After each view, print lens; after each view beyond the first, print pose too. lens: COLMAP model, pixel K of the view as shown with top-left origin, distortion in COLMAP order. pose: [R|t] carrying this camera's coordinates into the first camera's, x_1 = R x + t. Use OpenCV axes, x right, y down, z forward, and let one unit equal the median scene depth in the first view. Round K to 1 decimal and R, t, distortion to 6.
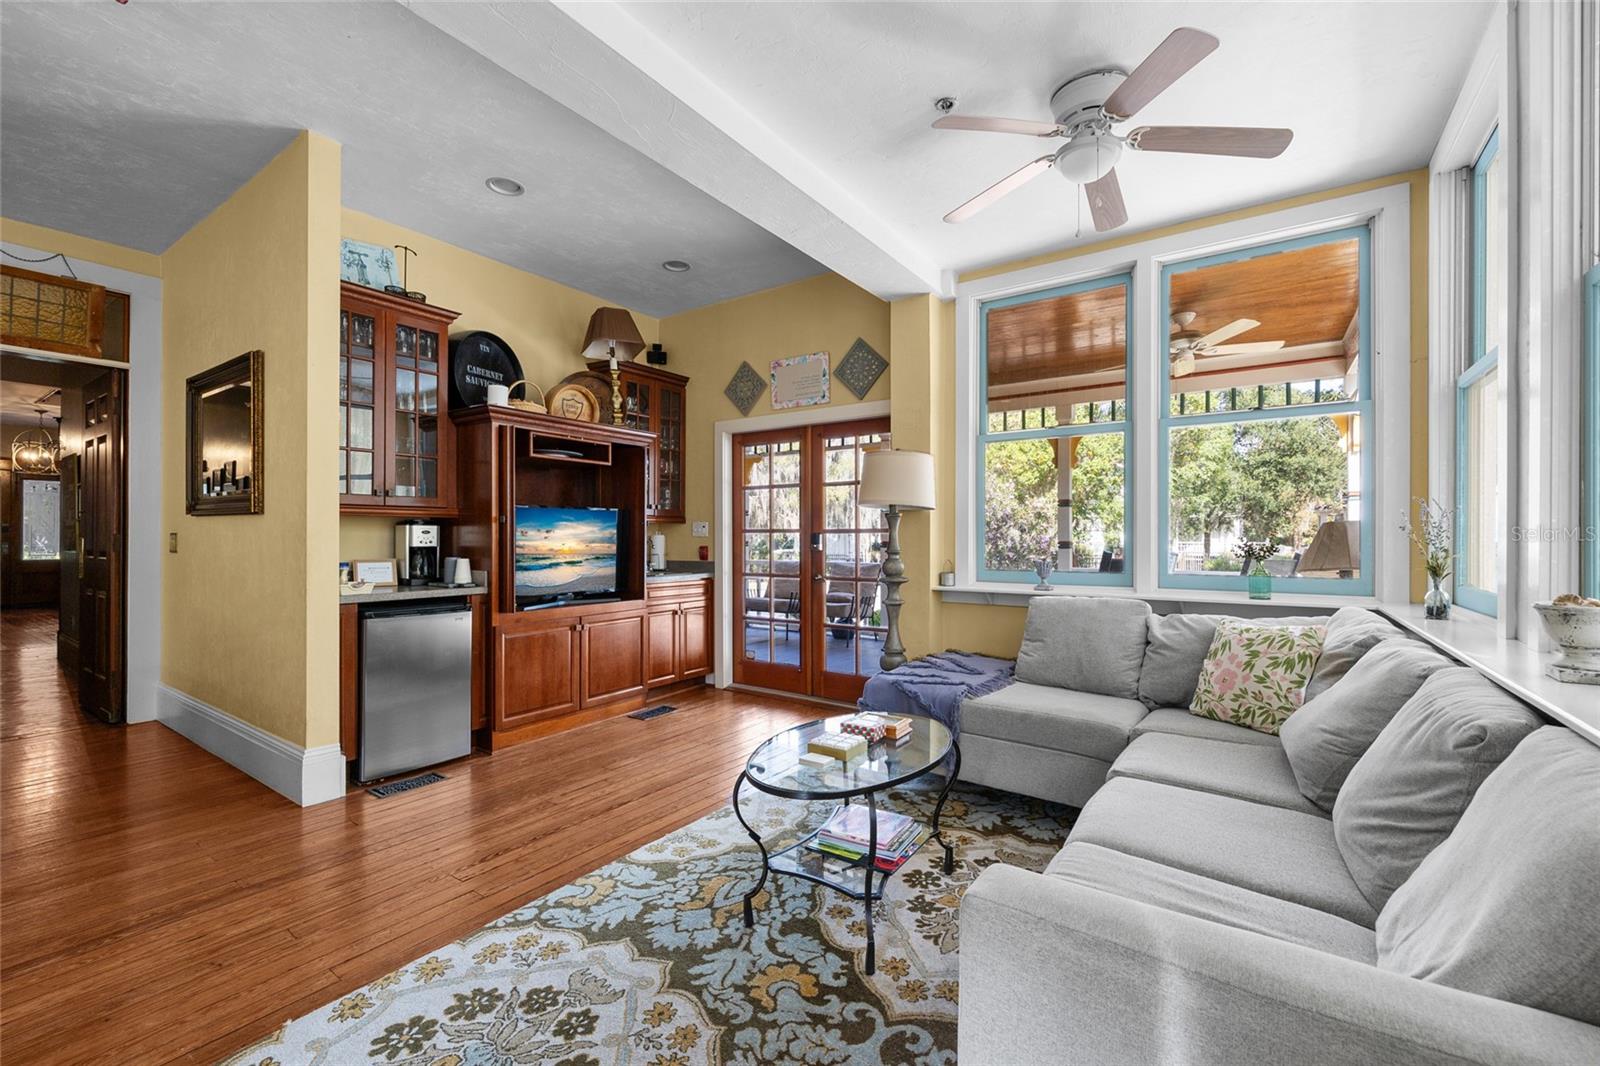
lens RADIAL K [[669.7, 0, 811.7], [0, 669.7, 536.1], [0, 0, 1]] dist [-0.003265, -0.000263]
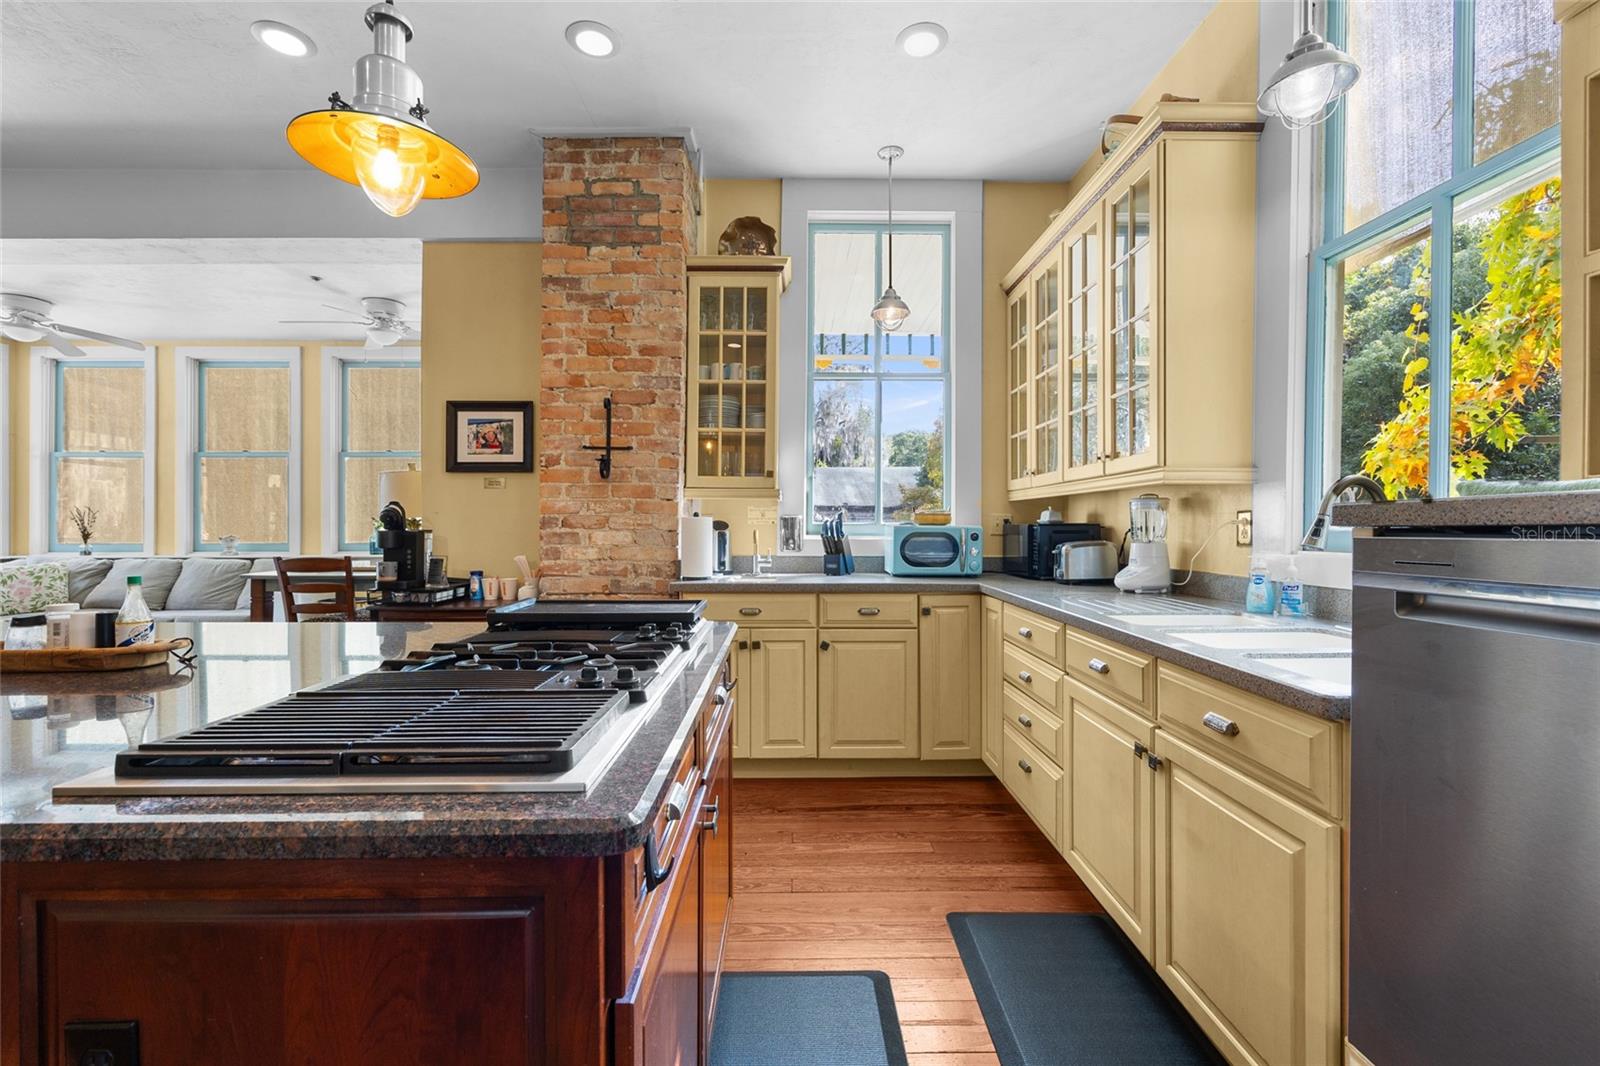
lens RADIAL K [[669.3, 0, 801.2], [0, 669.3, 534.0], [0, 0, 1]] dist [-0.002132, -0.000253]
pose [[-0.572515, -0.007632, 0.819859, -2.705505], [-0.001683, 0.999966, 0.008133, 0.019972], [-0.819893, 0.003276, -0.572508, 0.252964]]
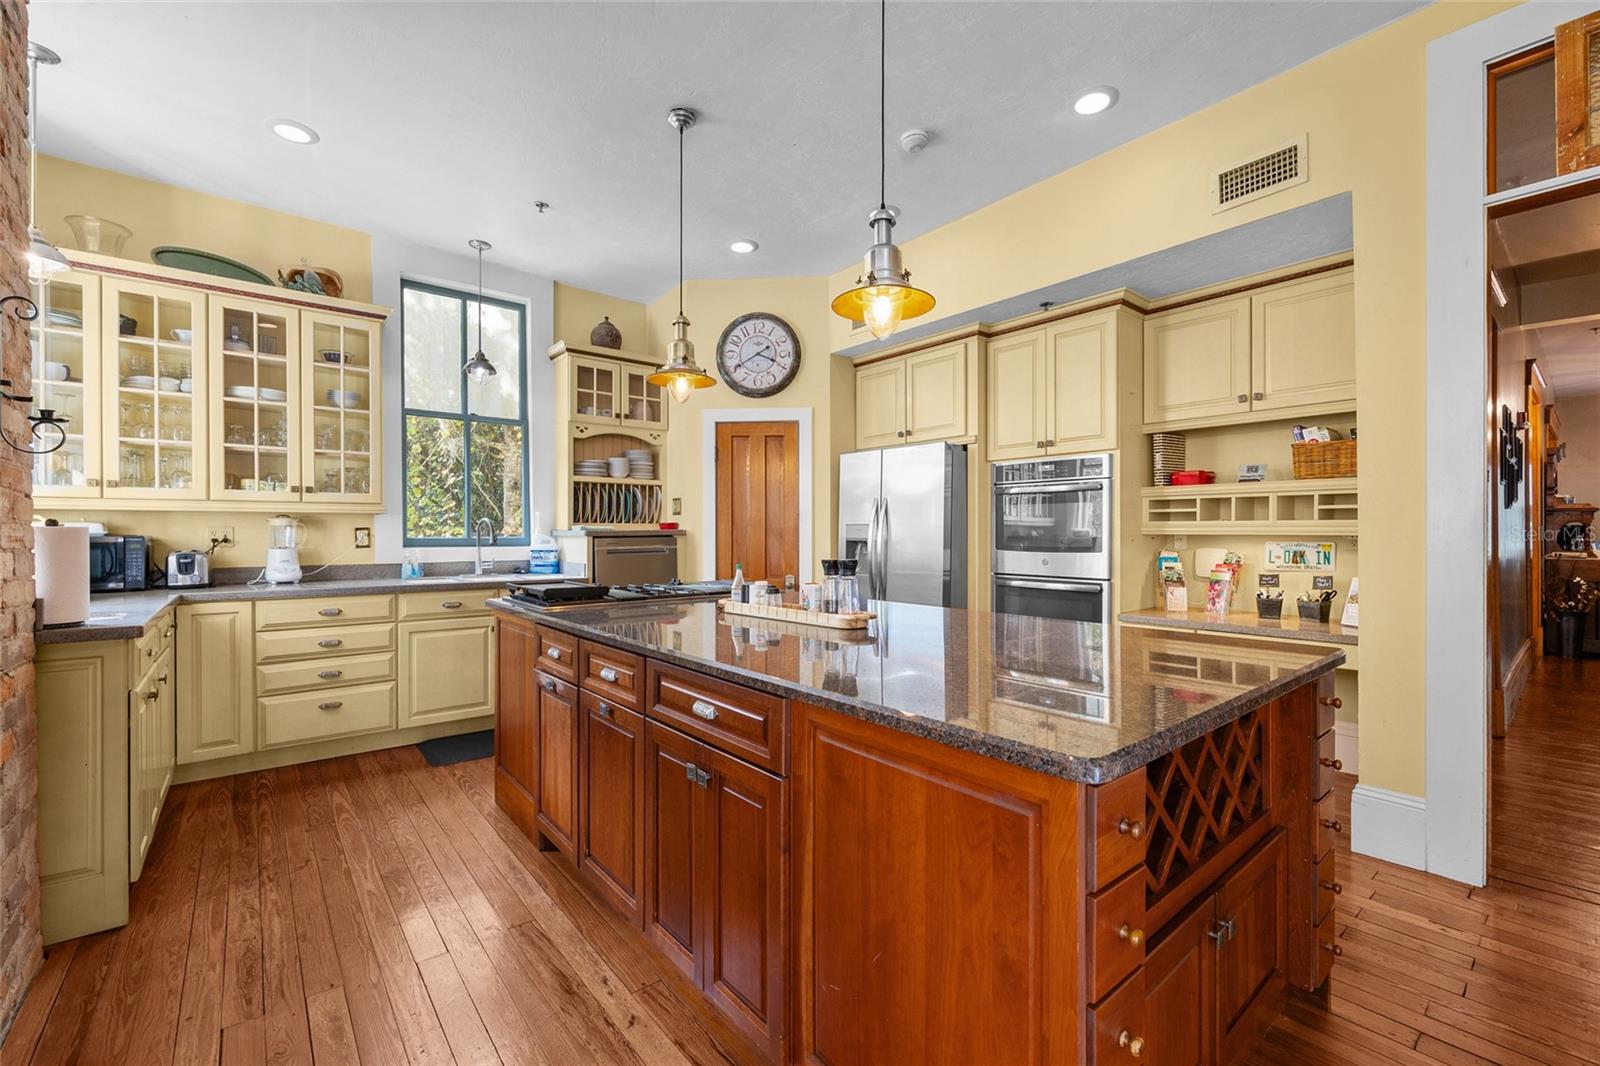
lens RADIAL K [[669.3, 0, 801.2], [0, 669.3, 534.0], [0, 0, 1]] dist [-0.002132, -0.000253]
pose [[-0.278600, 0.002287, -0.960405, -0.898416], [0.002828, 0.999995, 0.001561, 0.007751], [0.960403, -0.002281, -0.278605, 0.794512]]
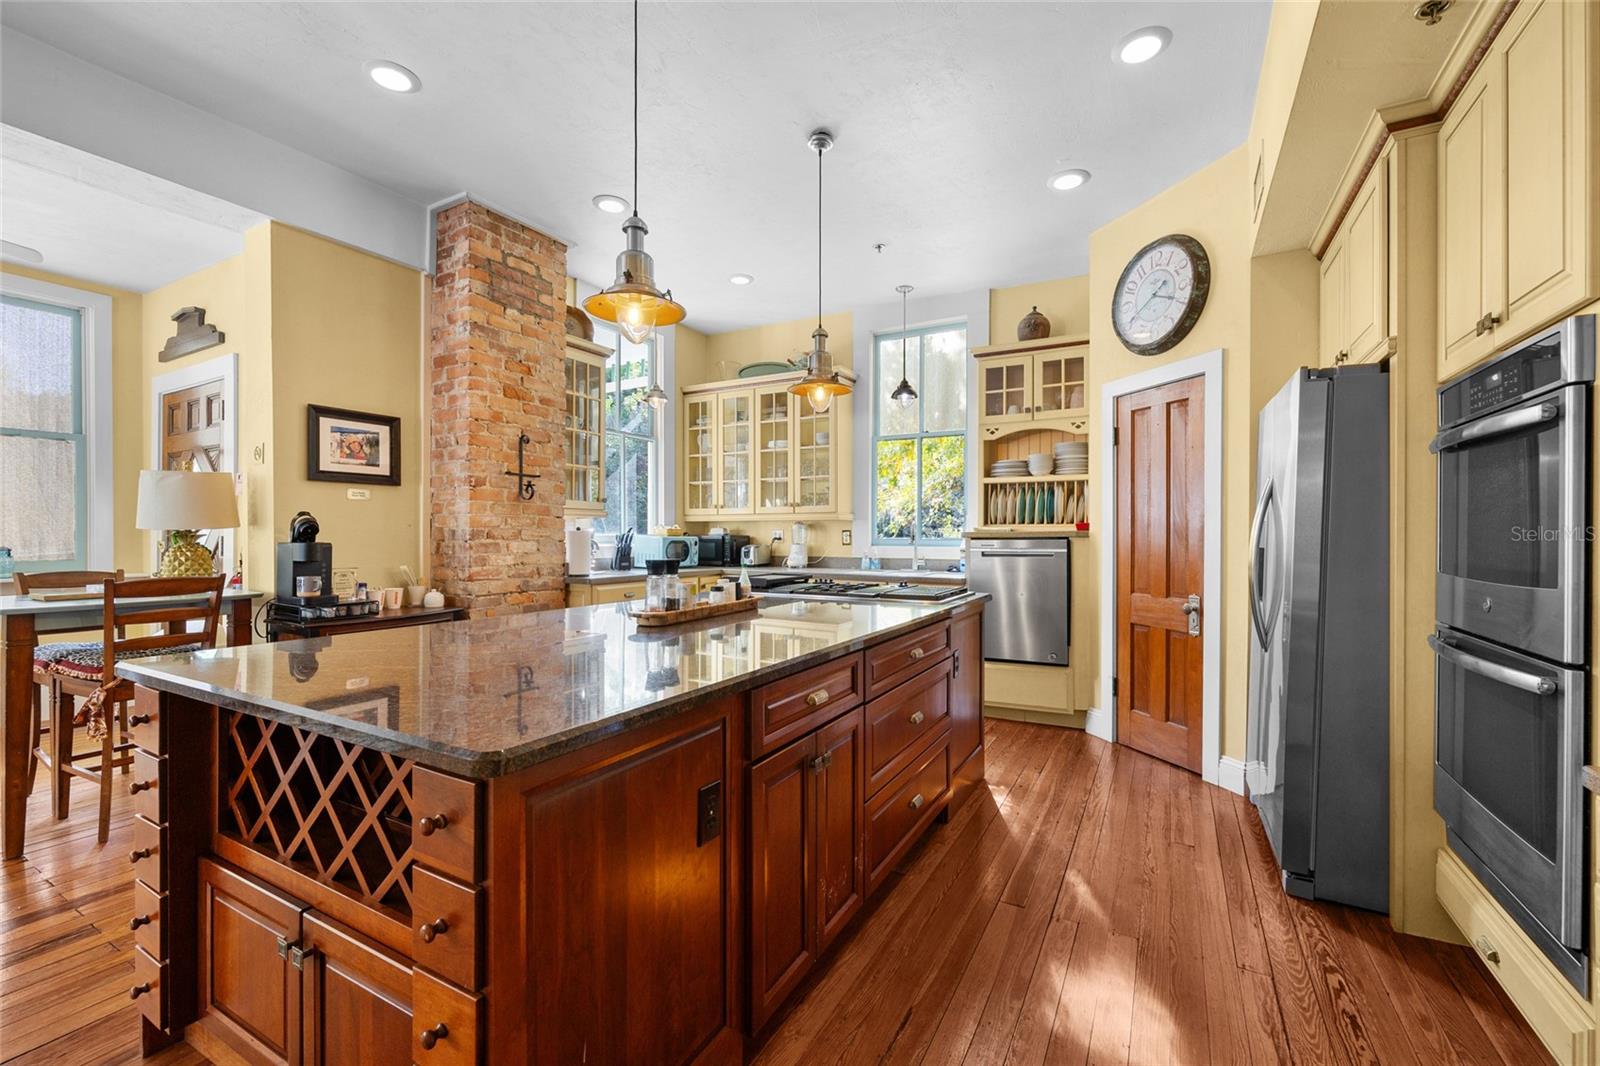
lens RADIAL K [[669.3, 0, 801.2], [0, 669.3, 534.0], [0, 0, 1]] dist [-0.002132, -0.000253]
pose [[-0.996232, -0.001913, -0.086702, -1.906929], [-0.001816, 0.999998, -0.001200, 0.007171], [0.086704, -0.001038, -0.996234, 1.559646]]
